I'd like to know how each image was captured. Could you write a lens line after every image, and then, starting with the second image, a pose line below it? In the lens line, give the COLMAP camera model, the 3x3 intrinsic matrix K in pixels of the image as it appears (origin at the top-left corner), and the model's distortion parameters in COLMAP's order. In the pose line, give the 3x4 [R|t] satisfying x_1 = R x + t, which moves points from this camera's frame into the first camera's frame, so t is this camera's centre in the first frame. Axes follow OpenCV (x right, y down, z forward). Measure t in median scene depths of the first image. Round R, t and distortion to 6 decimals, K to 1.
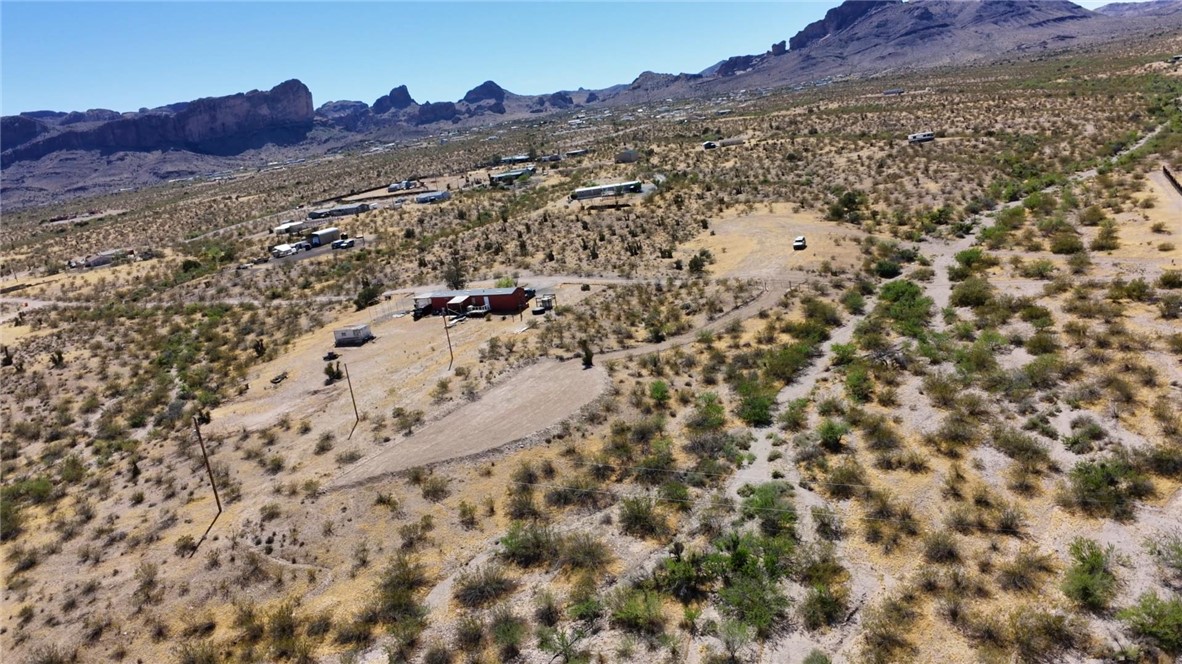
lens RADIAL K [[856.3, 0, 597.3], [0, 856.3, 330.7], [0, 0, 1]] dist [-0.025483, -0.018327]
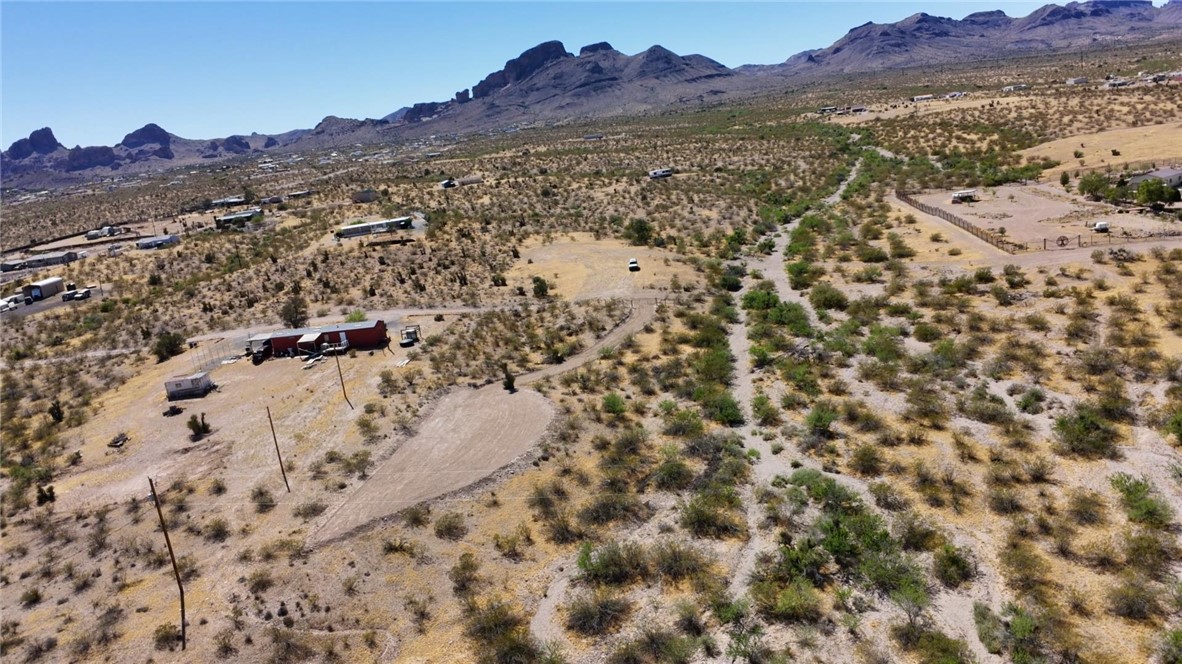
lens RADIAL K [[856.3, 0, 589.9], [0, 856.3, 331.7], [0, 0, 1]] dist [-0.025483, -0.018327]
pose [[0.939590, -0.061126, 0.336800, -0.175287], [0.078147, 0.996247, -0.037203, 0.013317], [-0.333262, 0.061276, 0.940841, 0.048216]]
